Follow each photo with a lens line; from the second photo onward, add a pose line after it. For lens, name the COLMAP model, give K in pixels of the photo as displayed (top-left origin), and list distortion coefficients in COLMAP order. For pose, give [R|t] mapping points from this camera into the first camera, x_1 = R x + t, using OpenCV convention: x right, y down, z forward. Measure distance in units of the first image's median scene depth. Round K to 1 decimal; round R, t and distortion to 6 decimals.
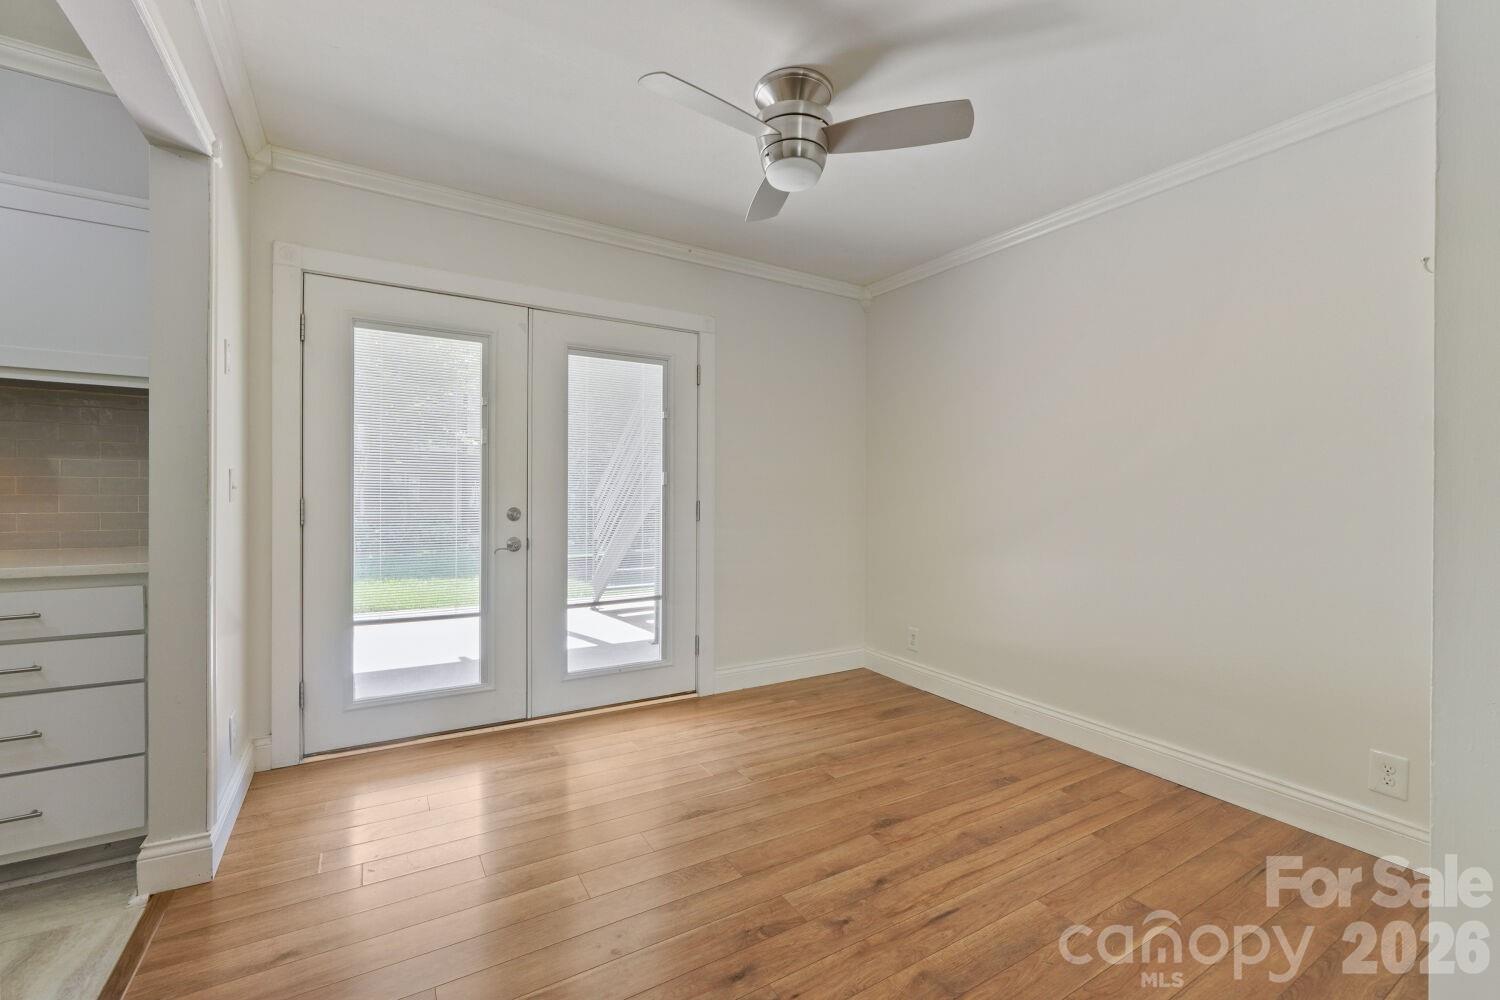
lens RADIAL K [[631.8, 0, 747.1], [0, 631.8, 505.3], [0, 0, 1]] dist [-0.014081, 0.003870]
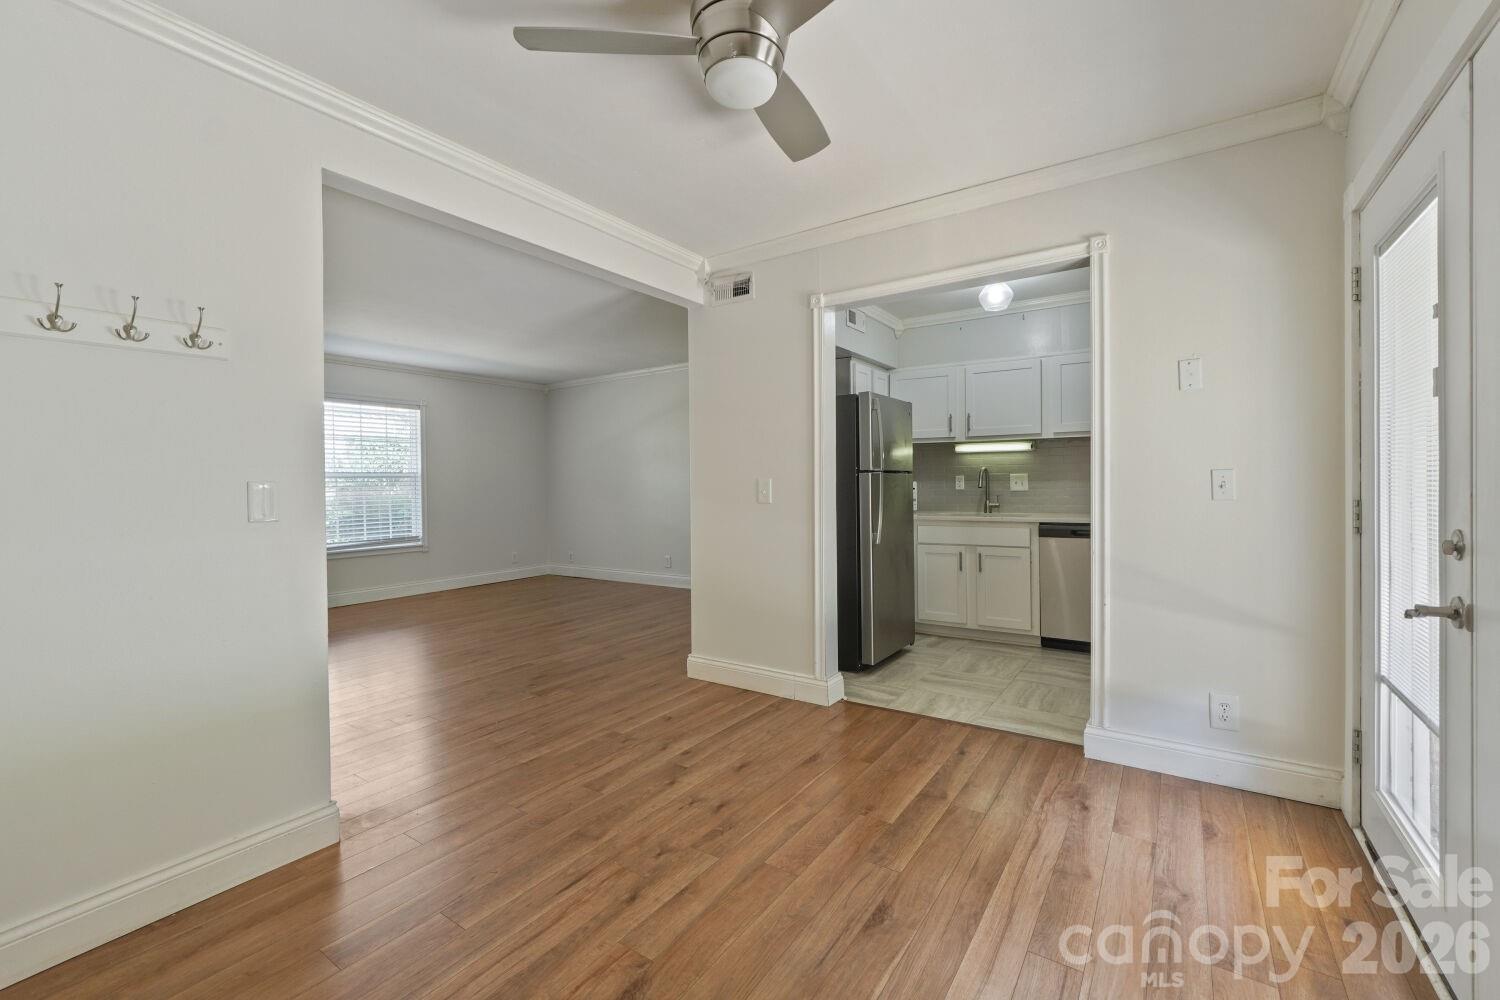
lens RADIAL K [[631.8, 0, 755.9], [0, 631.8, 495.5], [0, 0, 1]] dist [-0.014081, 0.003870]
pose [[-0.905345, 0.004122, -0.424657, 0.331537], [-0.012478, 0.999263, 0.036301, -0.038643], [0.424494, 0.038164, -0.904626, 1.429104]]
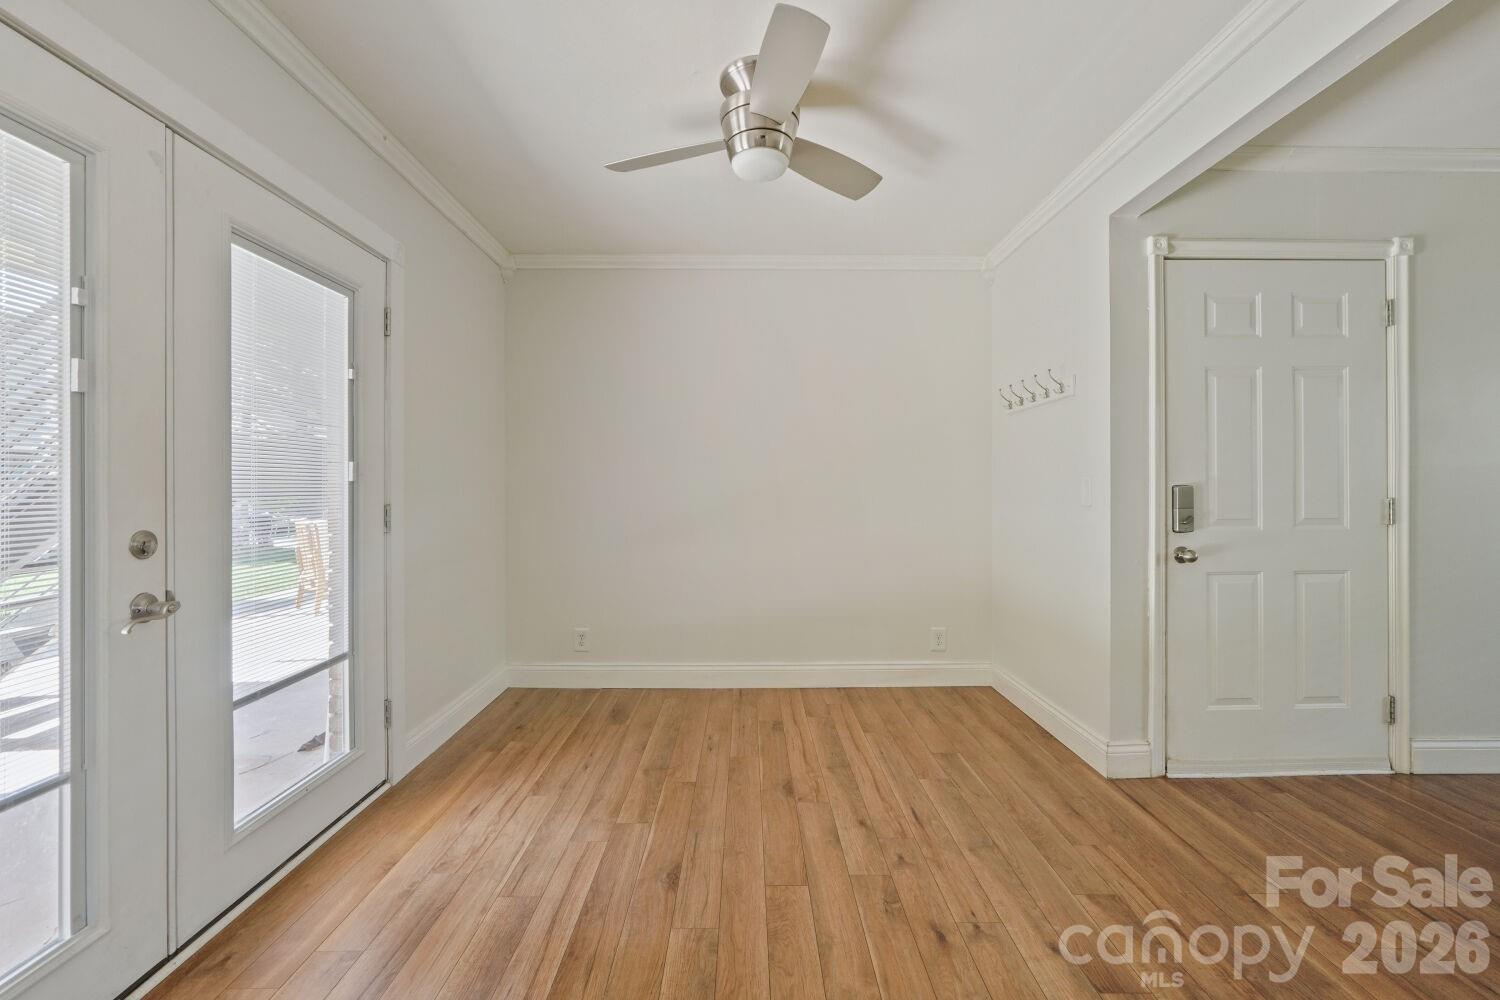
lens RADIAL K [[631.8, 0, 749.2], [0, 631.8, 501.4], [0, 0, 1]] dist [-0.014081, 0.003870]
pose [[0.509082, -0.033211, 0.860077, -0.648863], [0.029335, 0.999344, 0.021225, -0.018625], [-0.860218, 0.014425, 0.509722, 0.430633]]
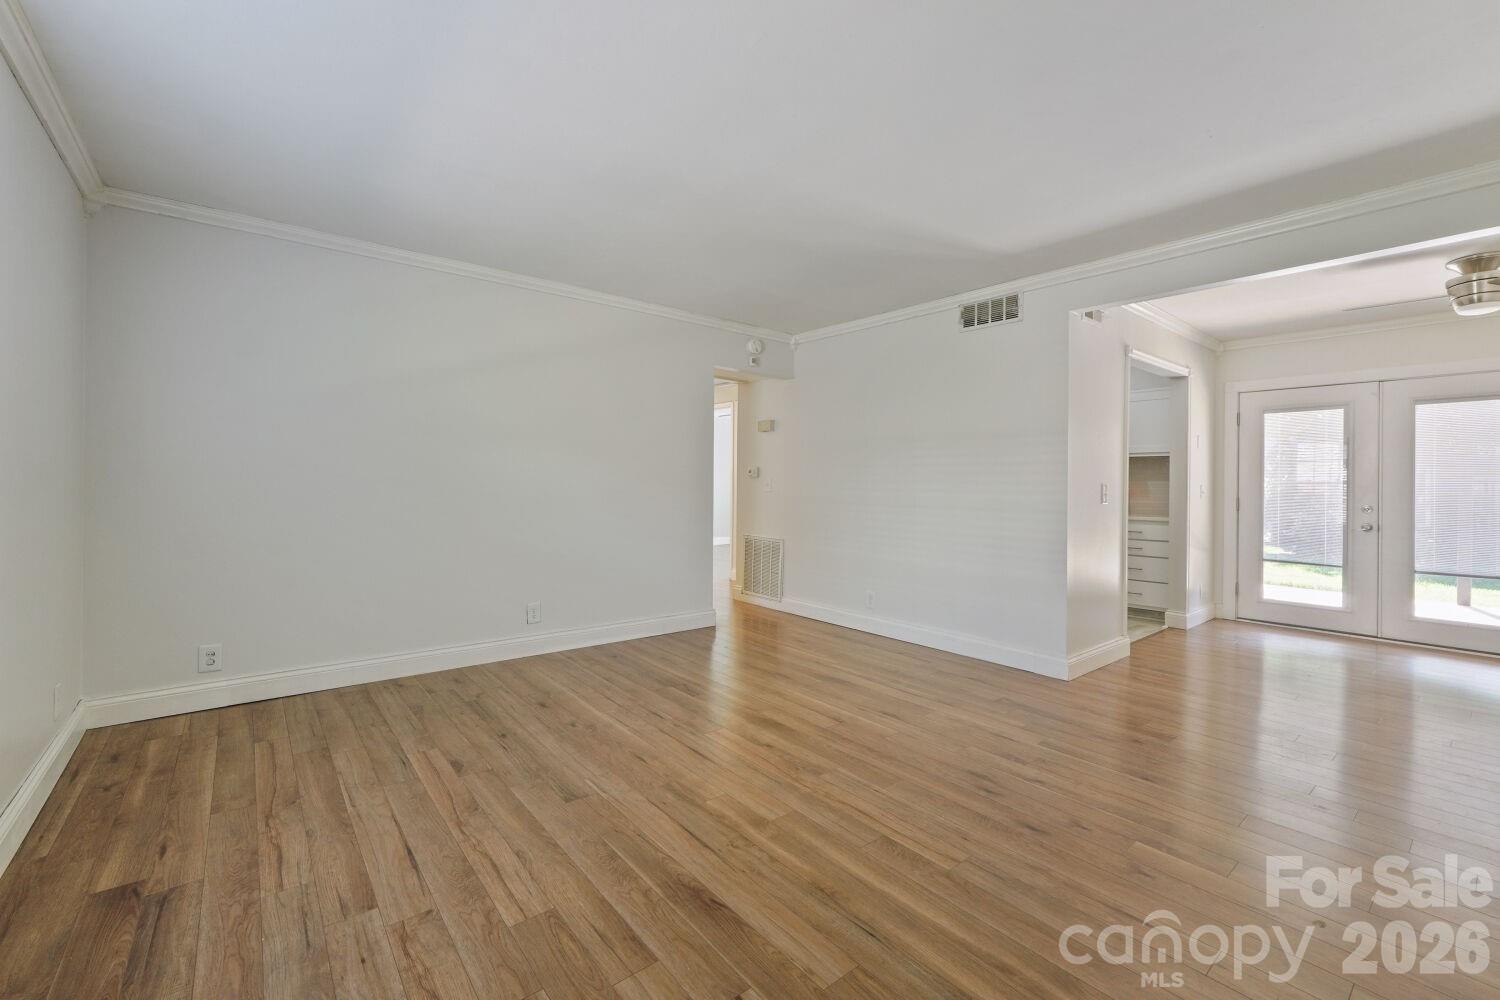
lens RADIAL K [[631.8, 0, 751.3], [0, 631.8, 473.9], [0, 0, 1]] dist [-0.014081, 0.003870]
pose [[0.148043, -0.027961, -0.988586, 1.213375], [-0.035694, 0.998798, -0.033595, 0.042218], [0.988337, 0.040260, 0.146867, -1.003166]]
